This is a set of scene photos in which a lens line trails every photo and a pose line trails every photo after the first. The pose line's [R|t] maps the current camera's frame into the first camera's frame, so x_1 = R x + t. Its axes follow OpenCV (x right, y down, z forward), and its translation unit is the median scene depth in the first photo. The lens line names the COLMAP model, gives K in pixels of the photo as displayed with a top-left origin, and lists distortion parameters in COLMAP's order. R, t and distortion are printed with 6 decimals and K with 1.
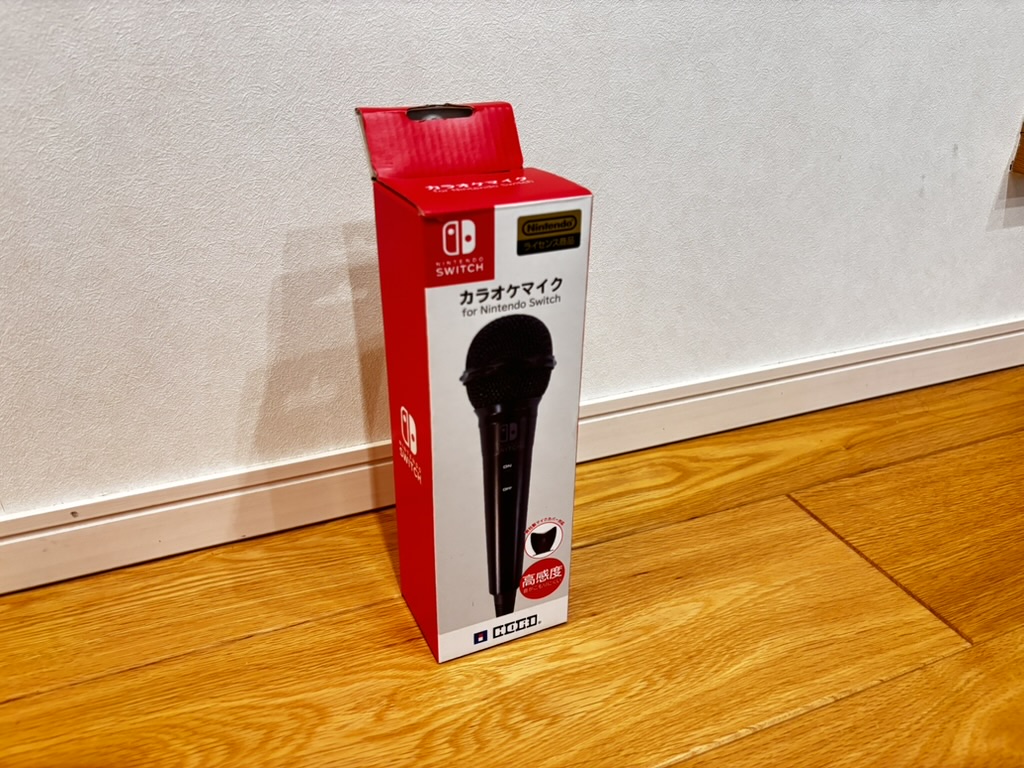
lens RADIAL K [[784.4, 0, 510.0], [0, 784.4, 389.1], [0, 0, 1]] dist [0.034291, -0.050818]
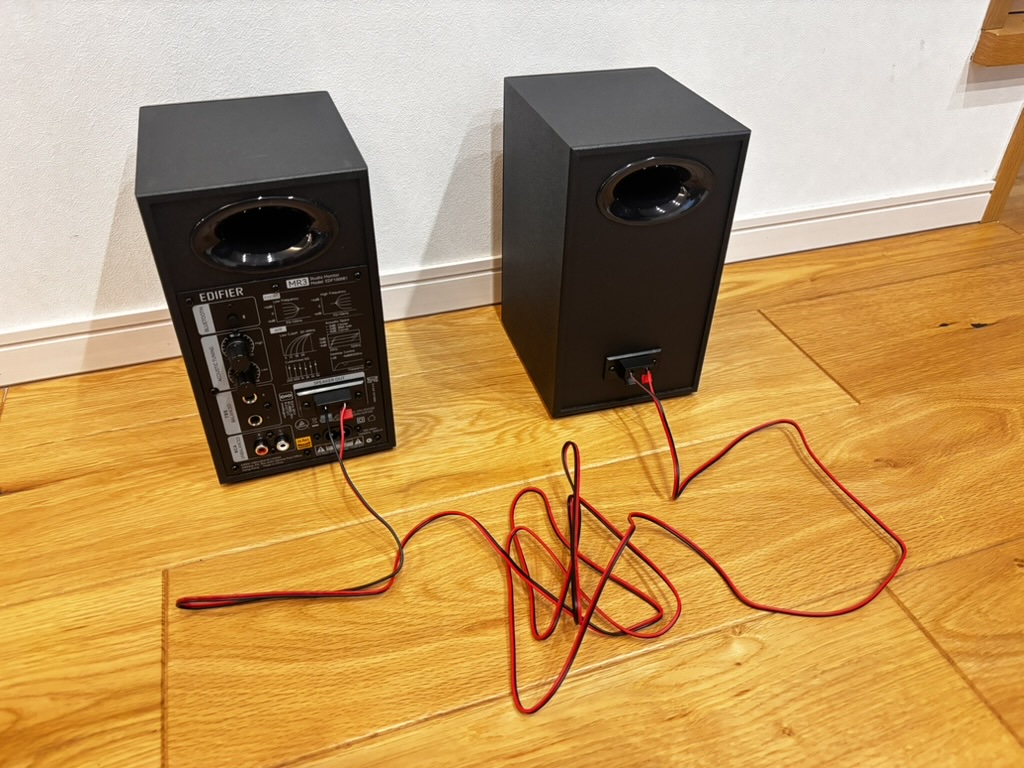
lens RADIAL K [[782.9, 0, 504.4], [0, 782.9, 386.8], [0, 0, 1]] dist [0.023926, -0.028981]
pose [[0.997488, 0.043827, -0.055650, -0.008714], [-0.033078, 0.982894, 0.181176, 0.031122], [0.062639, -0.178881, 0.981875, -0.397296]]
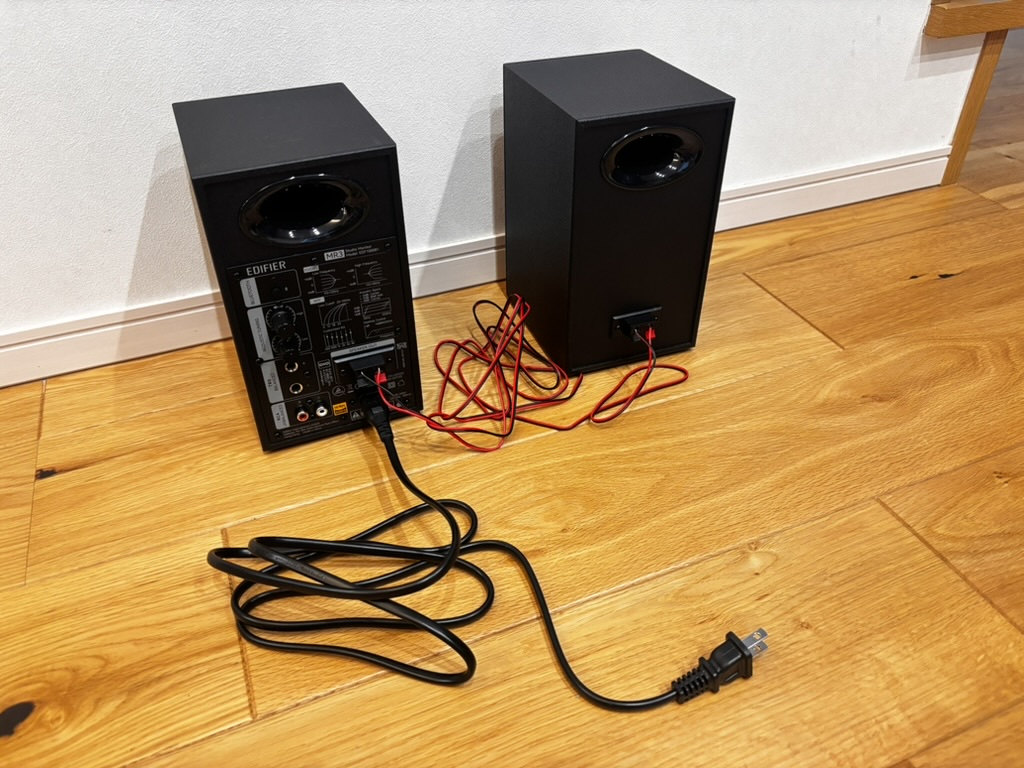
lens RADIAL K [[782.9, 0, 504.4], [0, 782.9, 386.8], [0, 0, 1]] dist [0.023926, -0.028981]
pose [[0.999655, -0.014514, -0.021879, -0.067092], [0.018089, 0.984710, 0.173261, 0.079257], [0.019030, -0.173597, 0.984633, -0.492641]]
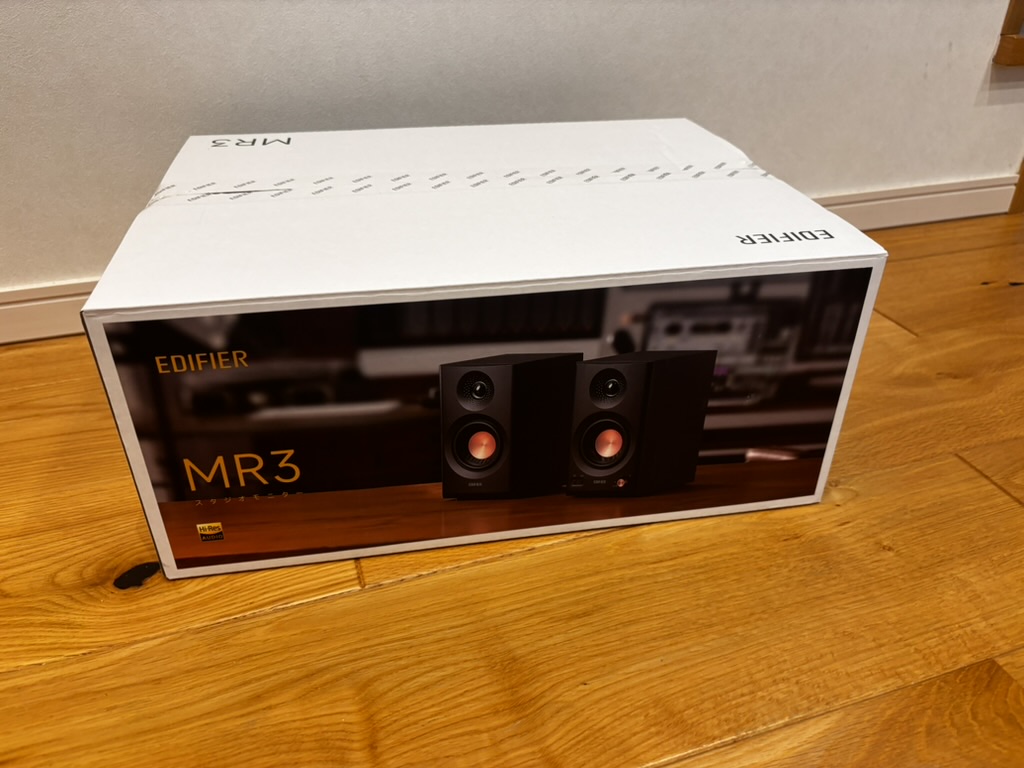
lens RADIAL K [[784.4, 0, 510.0], [0, 784.4, 389.1], [0, 0, 1]] dist [0.034291, -0.050818]
pose [[0.996954, 0.037036, -0.068634, -0.131504], [-0.031466, 0.996256, 0.080520, 0.251486], [0.071359, -0.078115, 0.994387, -0.589828]]
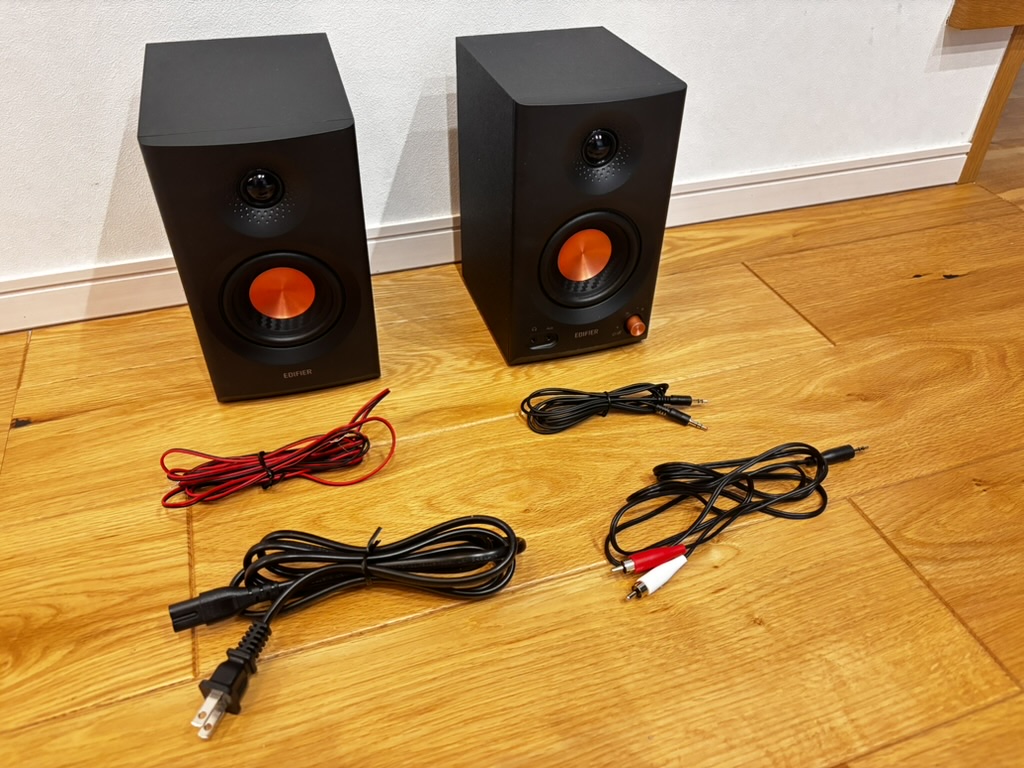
lens RADIAL K [[782.9, 0, 504.4], [0, 782.9, 386.8], [0, 0, 1]] dist [0.023926, -0.028981]
pose [[0.997828, 0.044528, -0.048537, -0.004850], [-0.033999, 0.979317, 0.199457, 0.083279], [0.056414, -0.197374, 0.978704, -0.480516]]
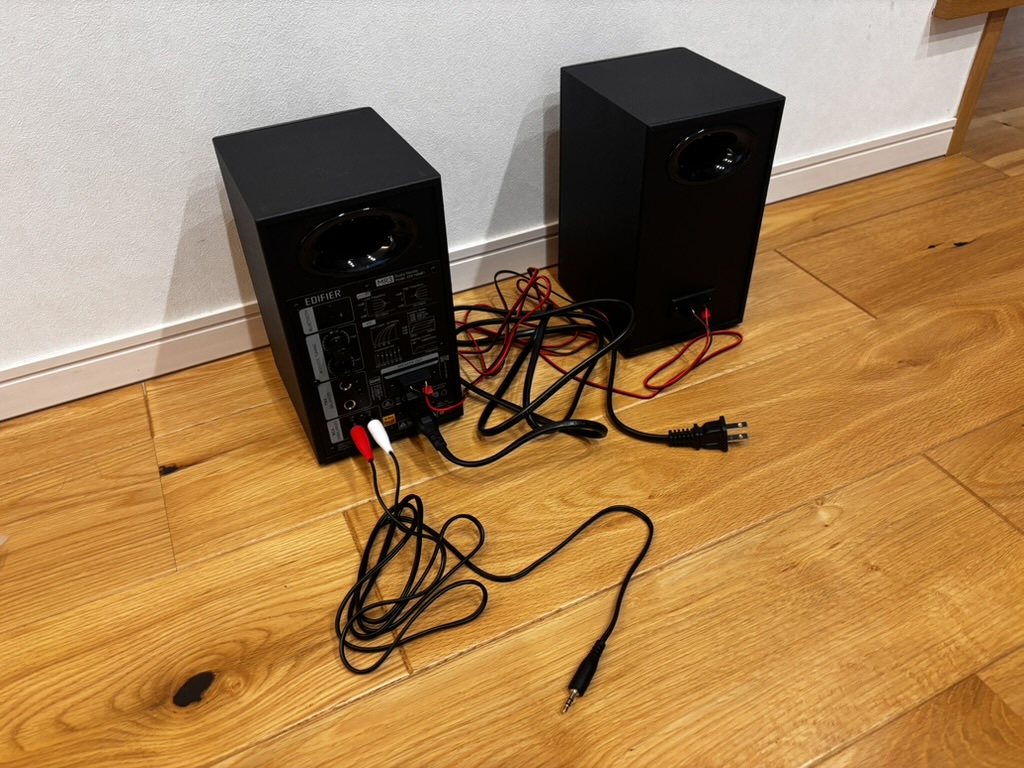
lens RADIAL K [[787.4, 0, 504.7], [0, 787.4, 387.0], [0, 0, 1]] dist [0.027687, -0.036622]
pose [[0.998035, -0.062360, 0.006077, -0.215090], [0.059609, 0.974910, 0.214471, 0.029257], [-0.019299, -0.213687, 0.976712, -0.597725]]
